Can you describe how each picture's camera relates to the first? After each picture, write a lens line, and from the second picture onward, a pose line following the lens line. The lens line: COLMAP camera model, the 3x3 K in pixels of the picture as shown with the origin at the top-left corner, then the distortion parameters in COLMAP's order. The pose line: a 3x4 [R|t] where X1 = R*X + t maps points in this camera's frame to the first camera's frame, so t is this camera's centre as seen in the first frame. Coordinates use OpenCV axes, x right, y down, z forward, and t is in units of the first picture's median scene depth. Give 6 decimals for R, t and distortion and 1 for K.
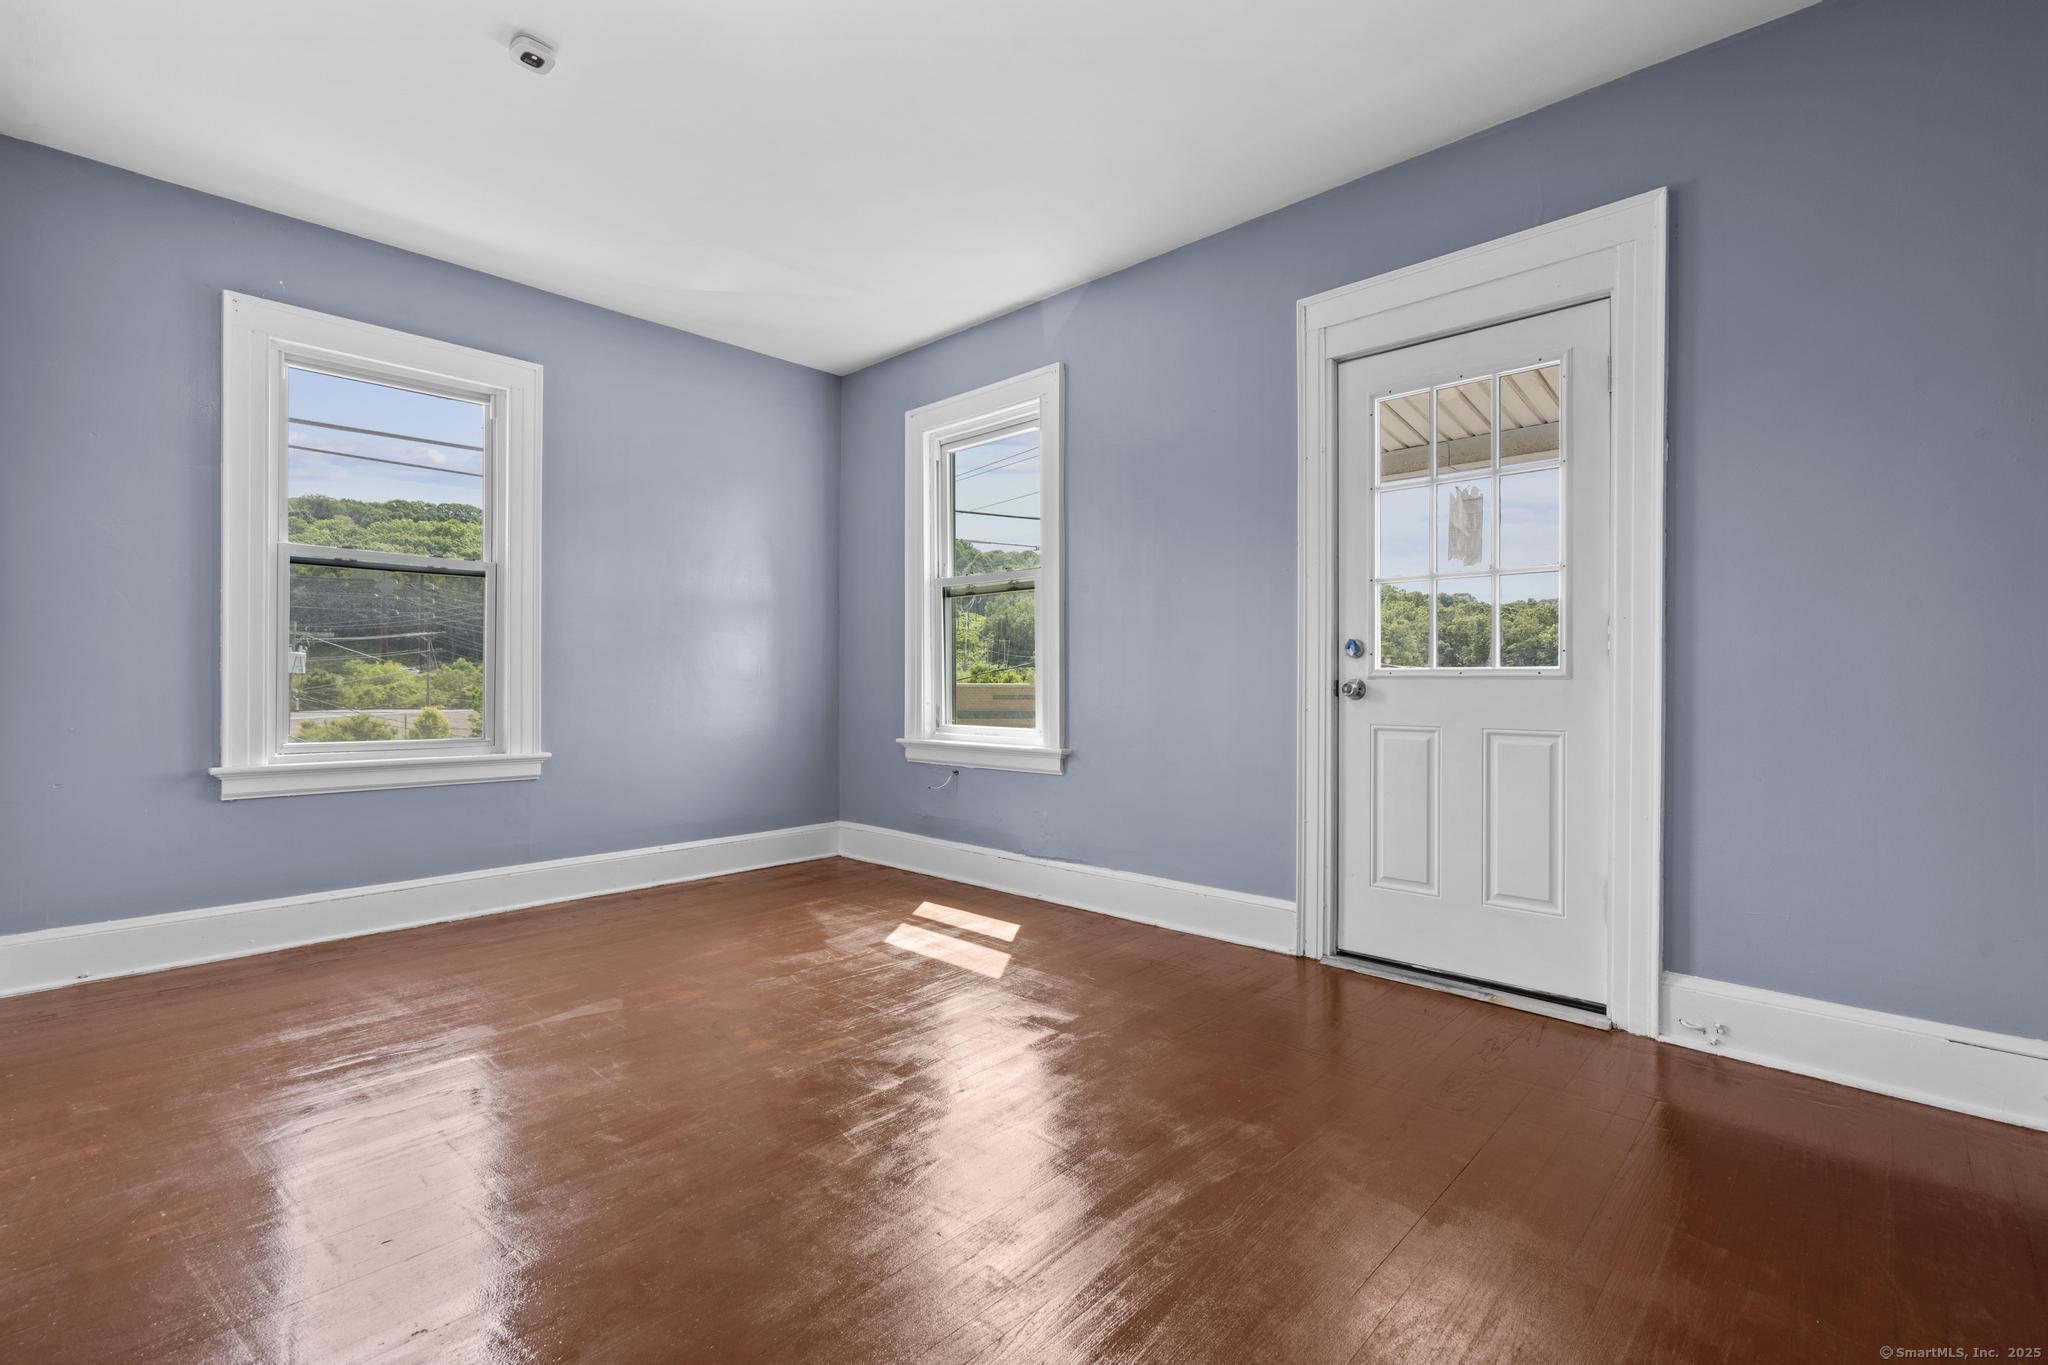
lens RADIAL K [[929.7, 0, 1021.8], [0, 929.7, 670.8], [0, 0, 1]] dist [0.000261, 0.000413]
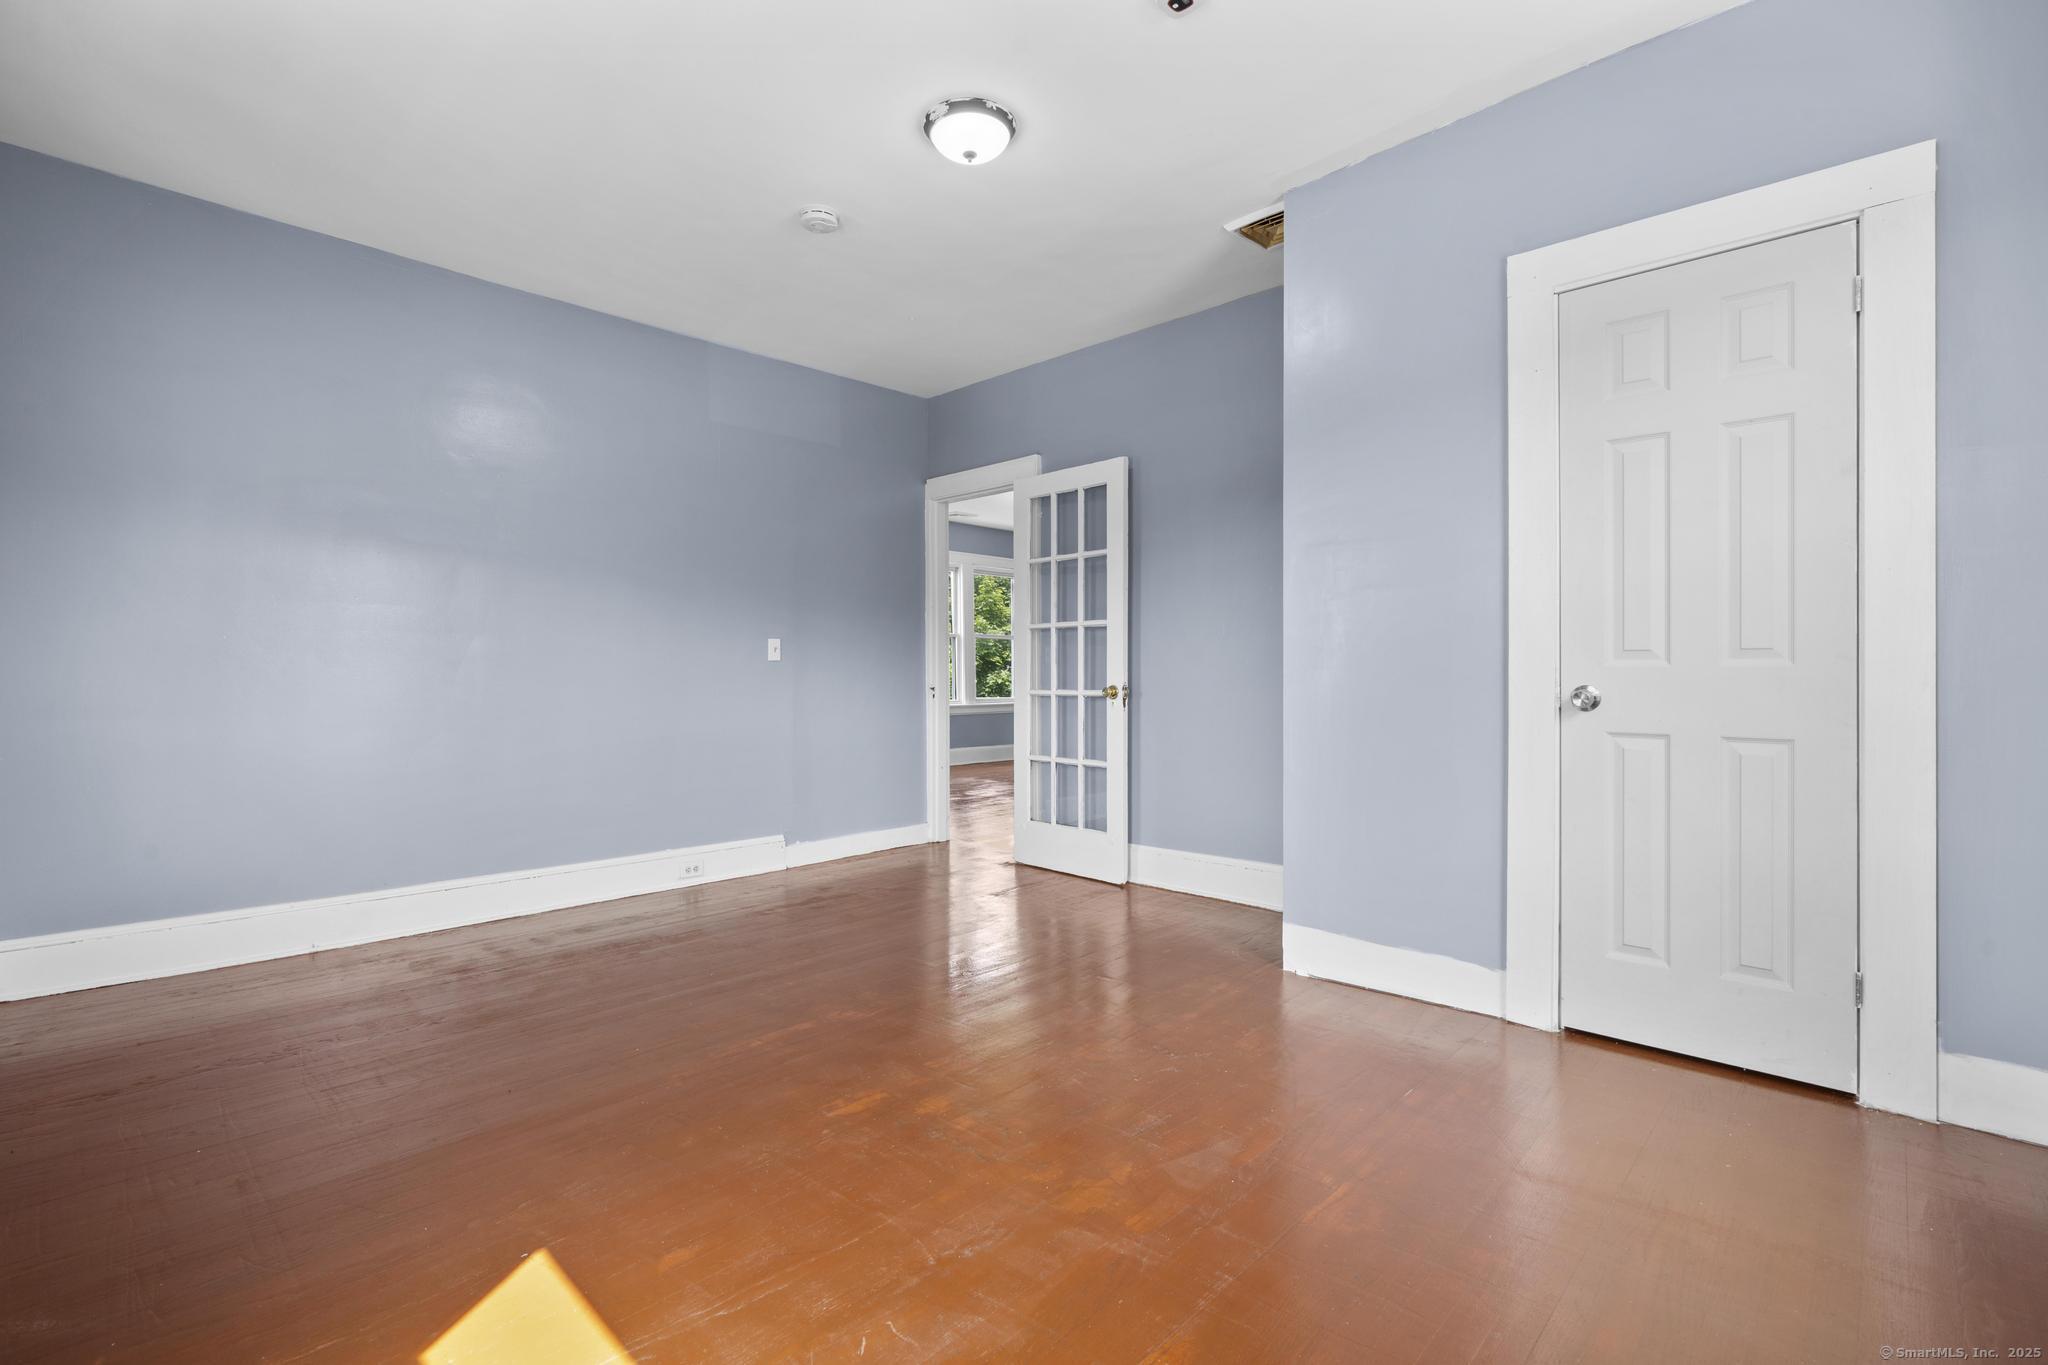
lens RADIAL K [[929.7, 0, 1021.8], [0, 929.7, 670.8], [0, 0, 1]] dist [0.000261, 0.000413]
pose [[-0.999950, -0.005143, 0.008569, -0.308351], [-0.005198, 0.999966, -0.006421, 0.006150], [-0.008536, -0.006465, -0.999943, 1.561496]]
